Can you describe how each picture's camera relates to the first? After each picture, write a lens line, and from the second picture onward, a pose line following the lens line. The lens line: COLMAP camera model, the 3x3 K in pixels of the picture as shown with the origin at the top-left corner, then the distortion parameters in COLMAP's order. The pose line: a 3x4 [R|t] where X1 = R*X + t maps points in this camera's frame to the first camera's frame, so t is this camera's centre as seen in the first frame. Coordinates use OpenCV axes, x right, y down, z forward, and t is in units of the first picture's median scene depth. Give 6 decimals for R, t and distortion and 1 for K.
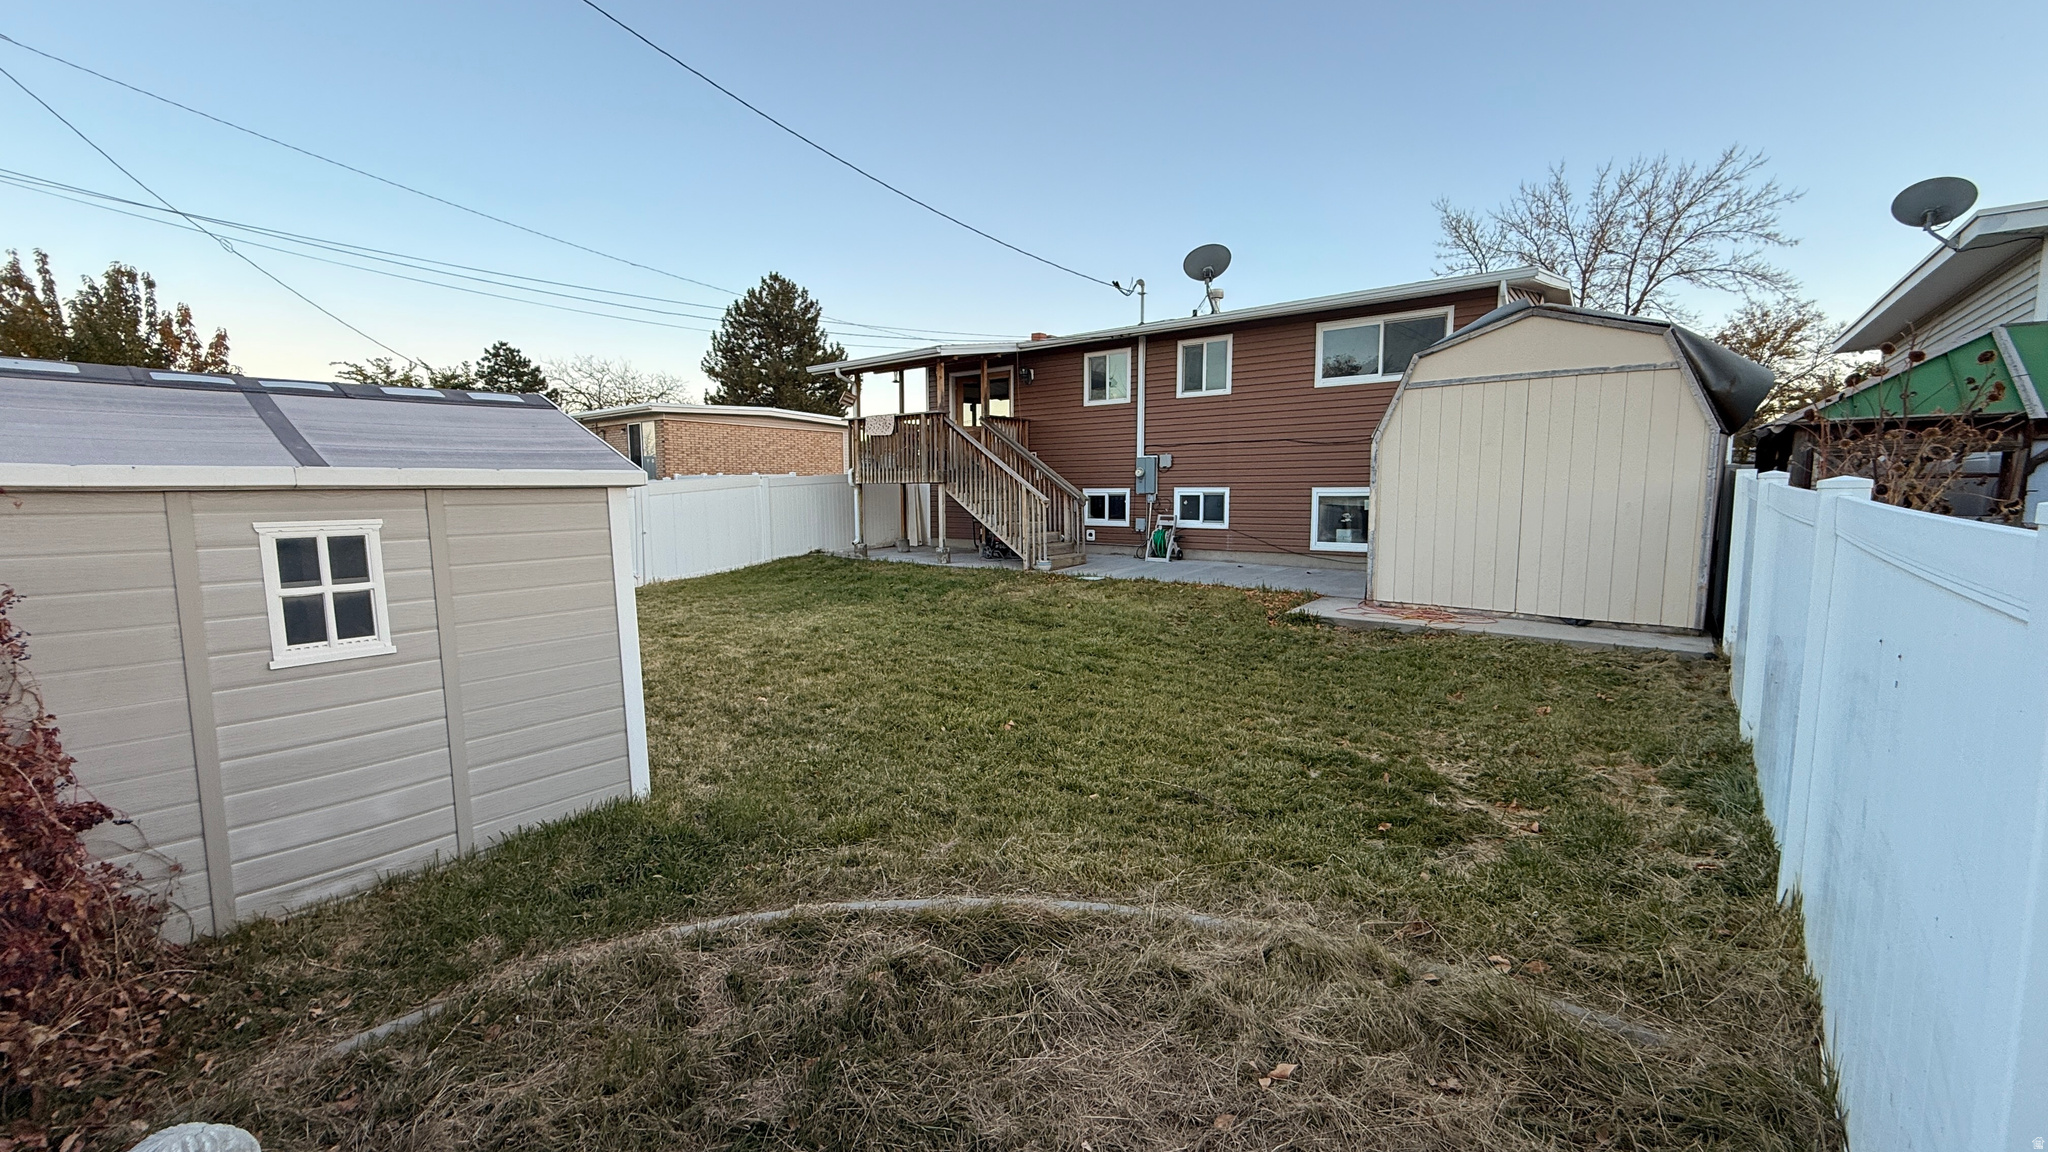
lens RADIAL K [[826.5, 0, 1025.2], [0, 826.5, 570.6], [0, 0, 1]] dist [0.001033, -0.000052]
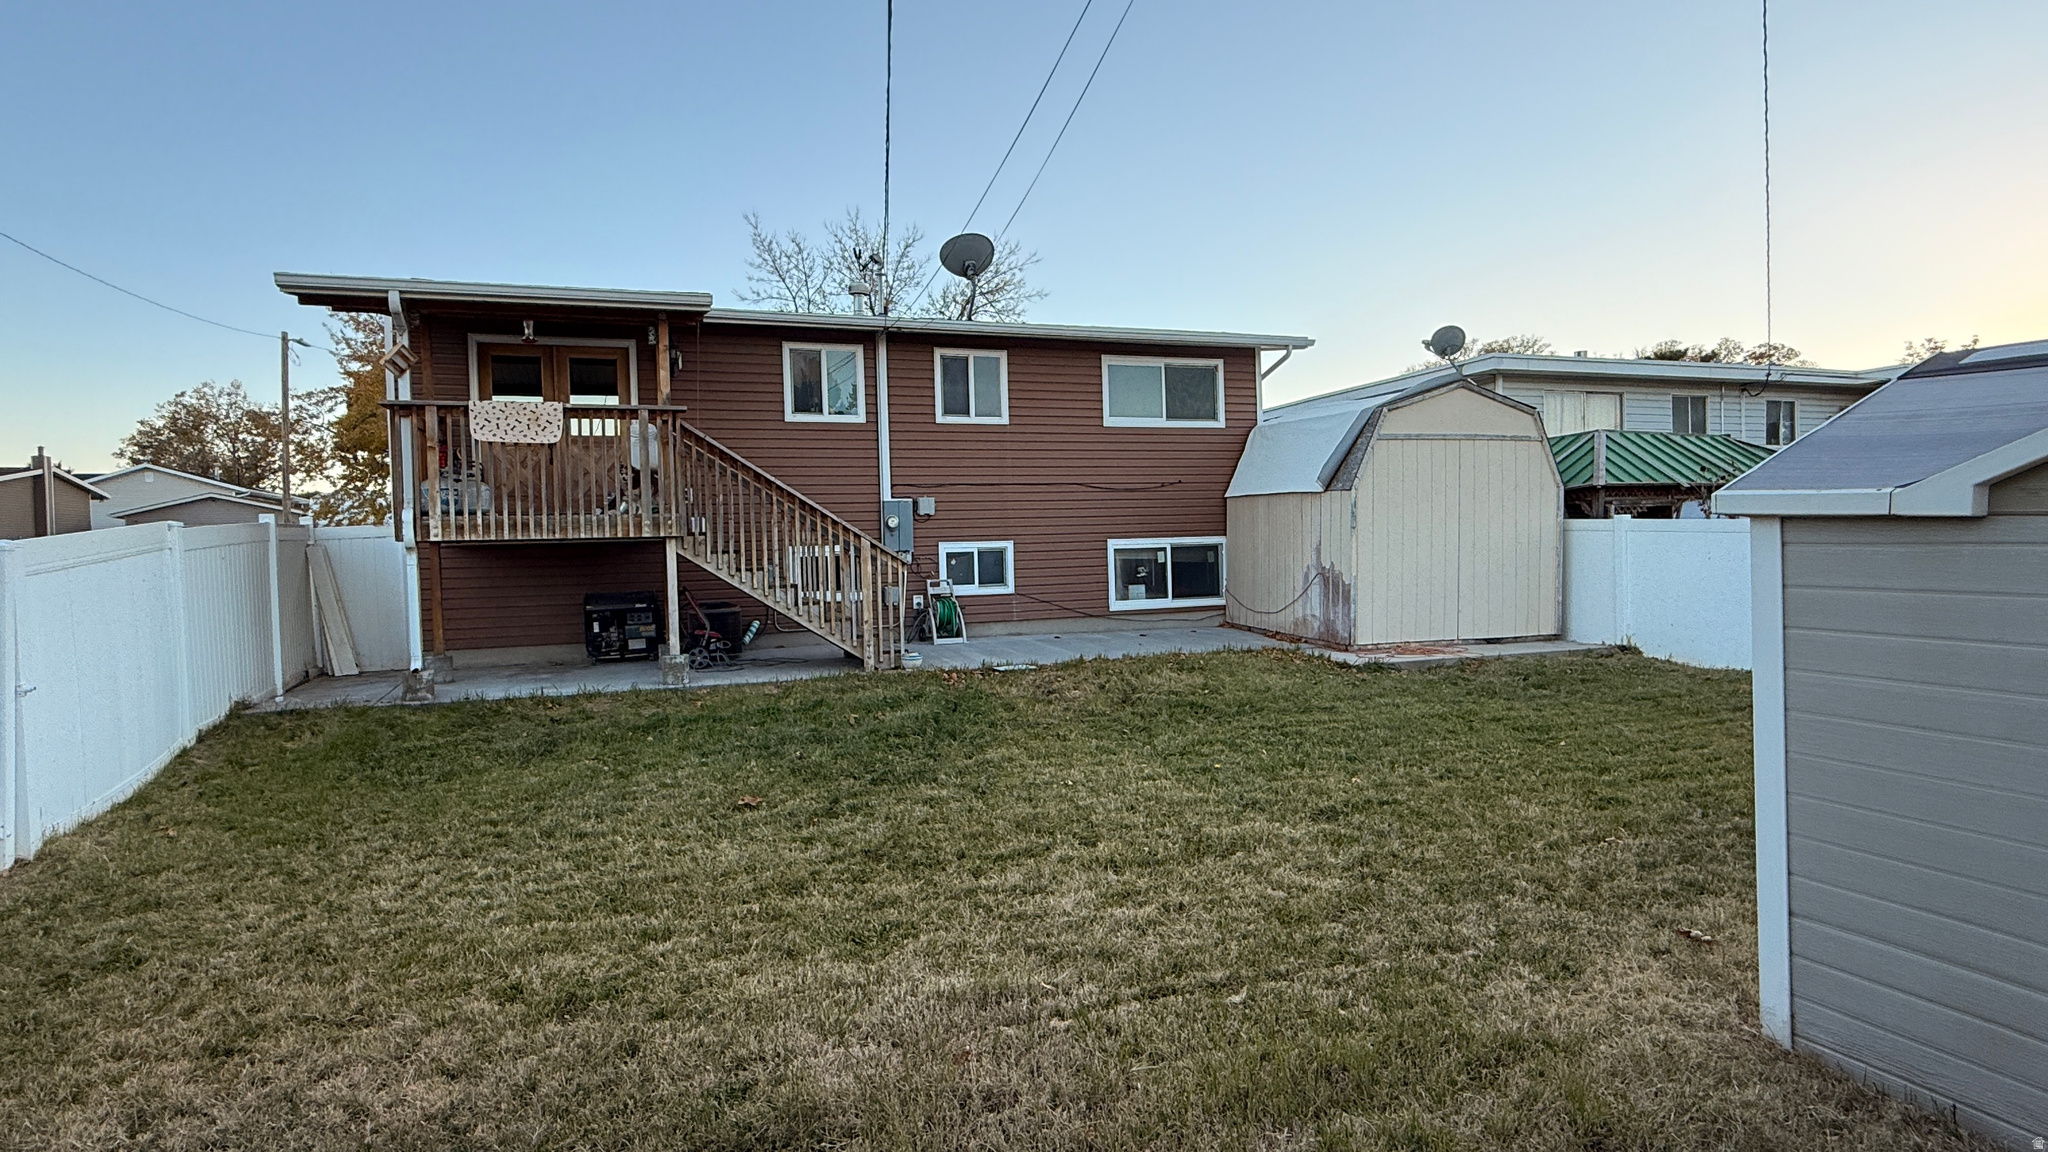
lens RADIAL K [[1076.4, 0, 1031.3], [0, 1076.4, 576.2], [0, 0, 1]] dist [-0.007844, -0.000170]
pose [[0.518993, -0.034387, 0.854087, -0.614024], [0.106289, 0.994032, -0.024565, -0.038913], [-0.848145, 0.103529, 0.519550, 0.444331]]
